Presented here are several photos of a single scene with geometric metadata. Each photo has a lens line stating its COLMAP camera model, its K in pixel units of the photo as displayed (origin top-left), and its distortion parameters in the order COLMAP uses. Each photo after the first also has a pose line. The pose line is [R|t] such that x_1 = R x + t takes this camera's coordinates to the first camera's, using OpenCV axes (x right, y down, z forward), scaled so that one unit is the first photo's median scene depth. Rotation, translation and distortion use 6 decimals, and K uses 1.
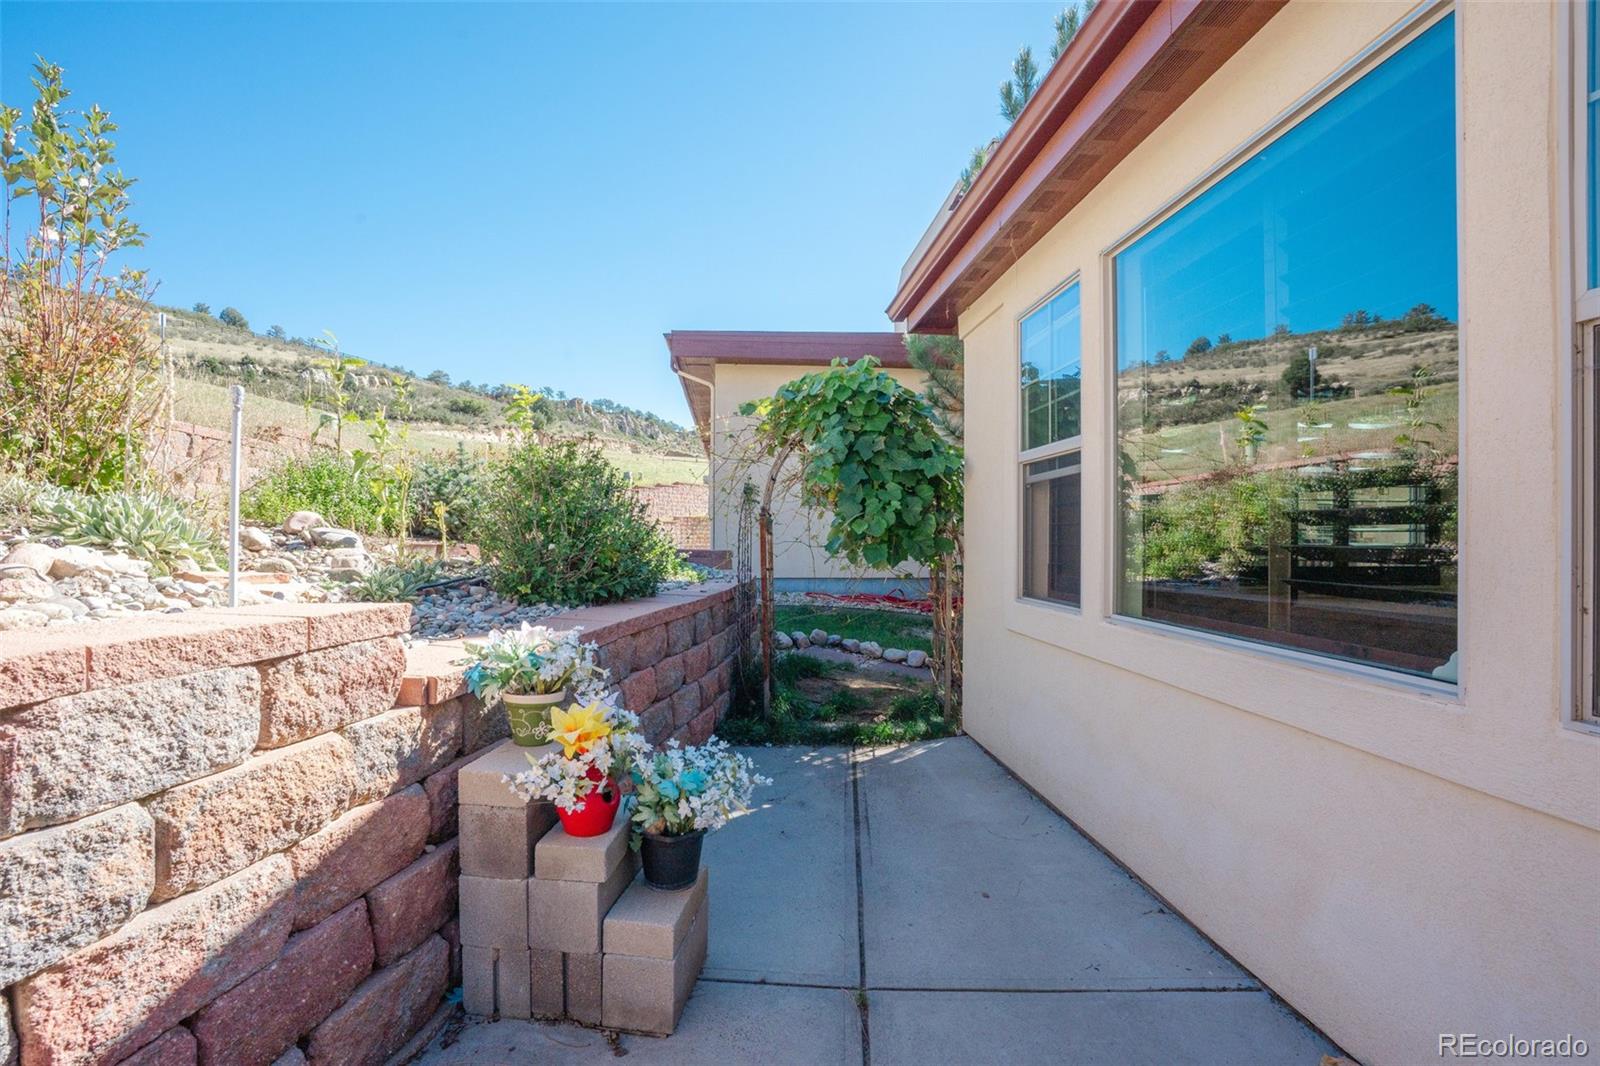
lens RADIAL K [[727.1, 0, 796.1], [0, 727.1, 535.3], [0, 0, 1]] dist [-0.068835, 0.026636]
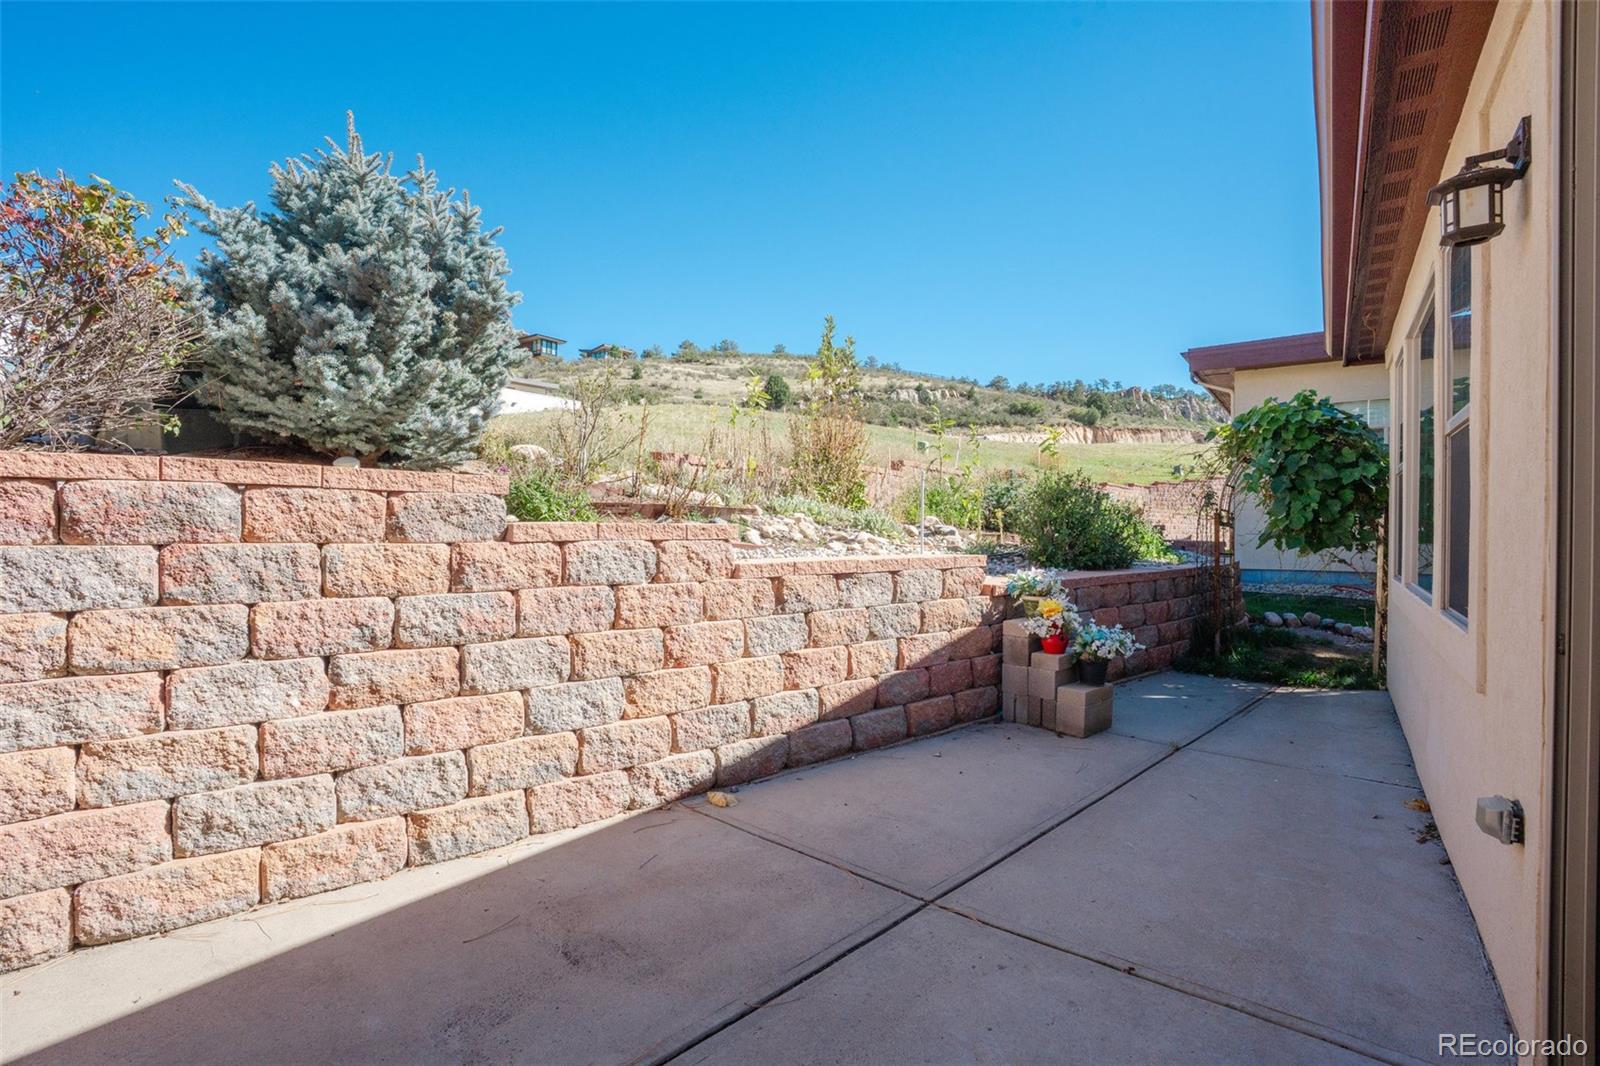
lens RADIAL K [[727.1, 0, 796.1], [0, 727.1, 535.3], [0, 0, 1]] dist [-0.068835, 0.026636]
pose [[0.739833, 0.005434, -0.672769, 0.333857], [0.000021, 0.999967, 0.008100, 0.001344], [0.672791, -0.006007, 0.739808, -0.657400]]
